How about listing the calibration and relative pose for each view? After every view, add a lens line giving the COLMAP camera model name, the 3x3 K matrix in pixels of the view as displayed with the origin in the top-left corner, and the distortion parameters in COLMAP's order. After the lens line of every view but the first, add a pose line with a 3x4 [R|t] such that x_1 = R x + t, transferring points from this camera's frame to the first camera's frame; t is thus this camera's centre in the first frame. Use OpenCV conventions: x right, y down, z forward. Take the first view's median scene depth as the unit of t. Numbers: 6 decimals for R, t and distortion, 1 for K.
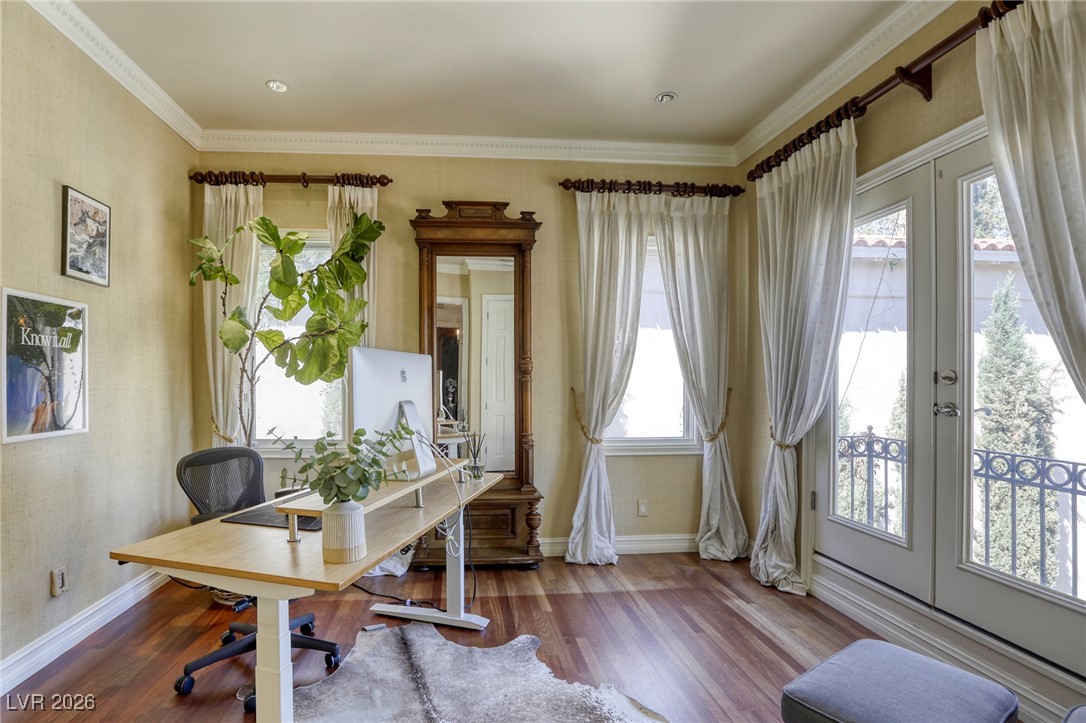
lens RADIAL K [[508.2, 0, 545.4], [0, 508.2, 365.9], [0, 0, 1]] dist [-0.044119, 0.018781]
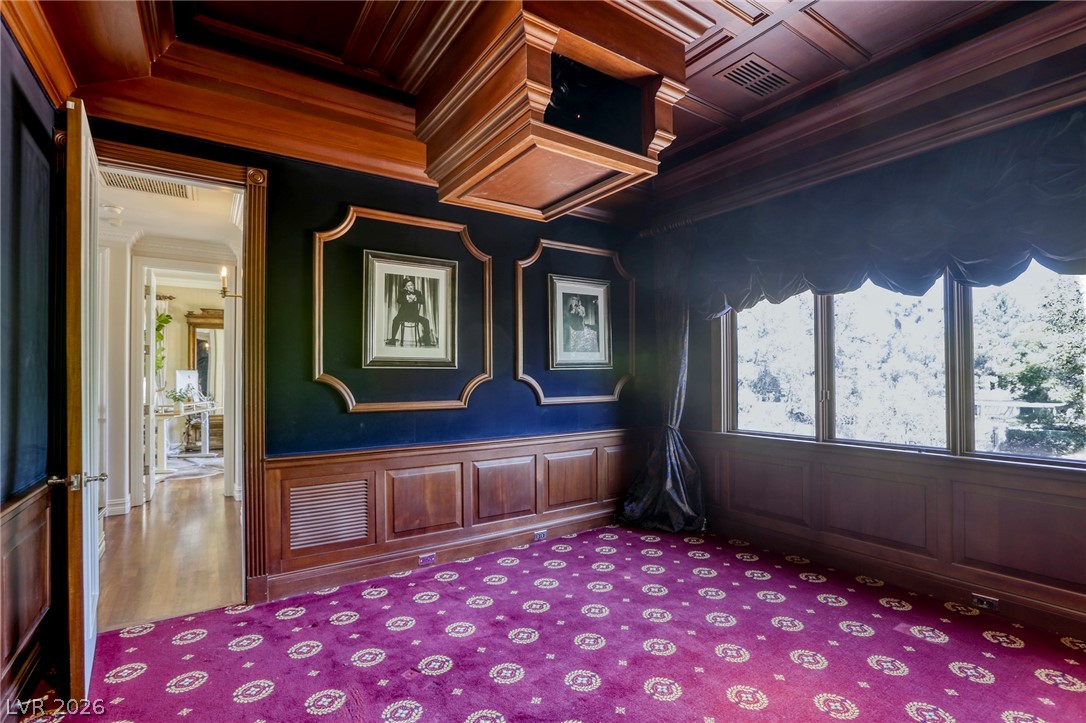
lens RADIAL K [[508.2, 0, 545.4], [0, 508.2, 365.9], [0, 0, 1]] dist [-0.044119, 0.018781]
pose [[0.911415, -0.002612, 0.411479, 0.340850], [0.004392, 0.999985, -0.003381, -0.019815], [-0.411464, 0.004888, 0.911413, -1.963805]]
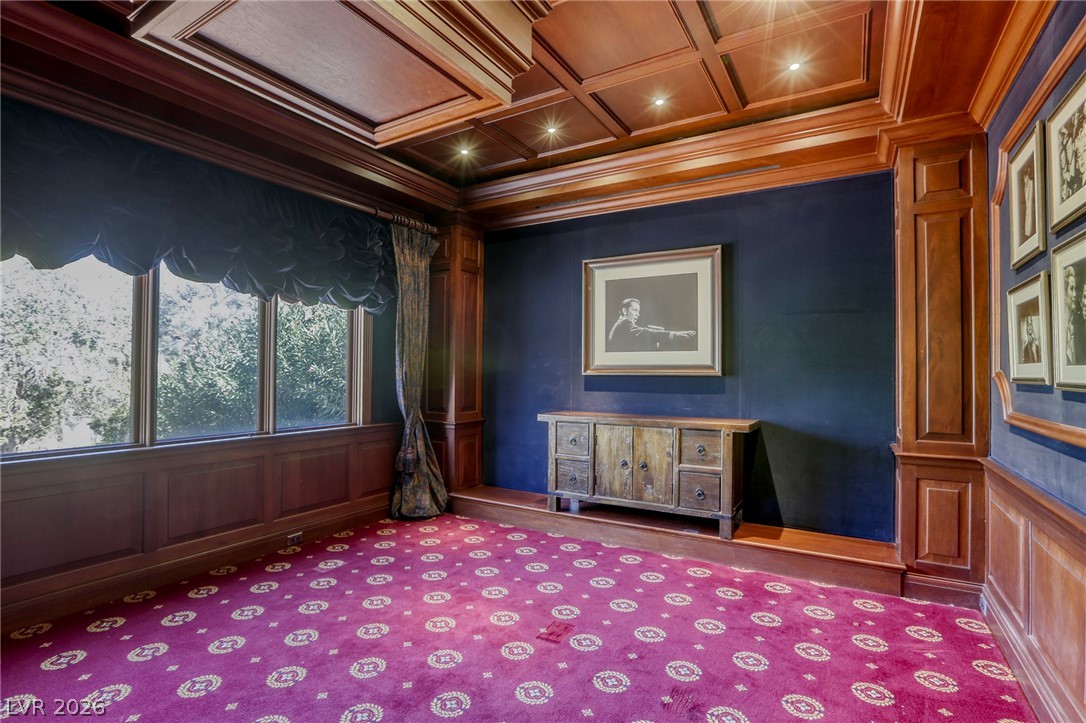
lens RADIAL K [[508.2, 0, 545.4], [0, 508.2, 365.9], [0, 0, 1]] dist [-0.044119, 0.018781]
pose [[-0.752028, -0.006392, 0.659101, -0.273942], [-0.025802, 0.999472, -0.019746, 0.031107], [-0.658626, -0.031856, -0.751795, 1.678422]]
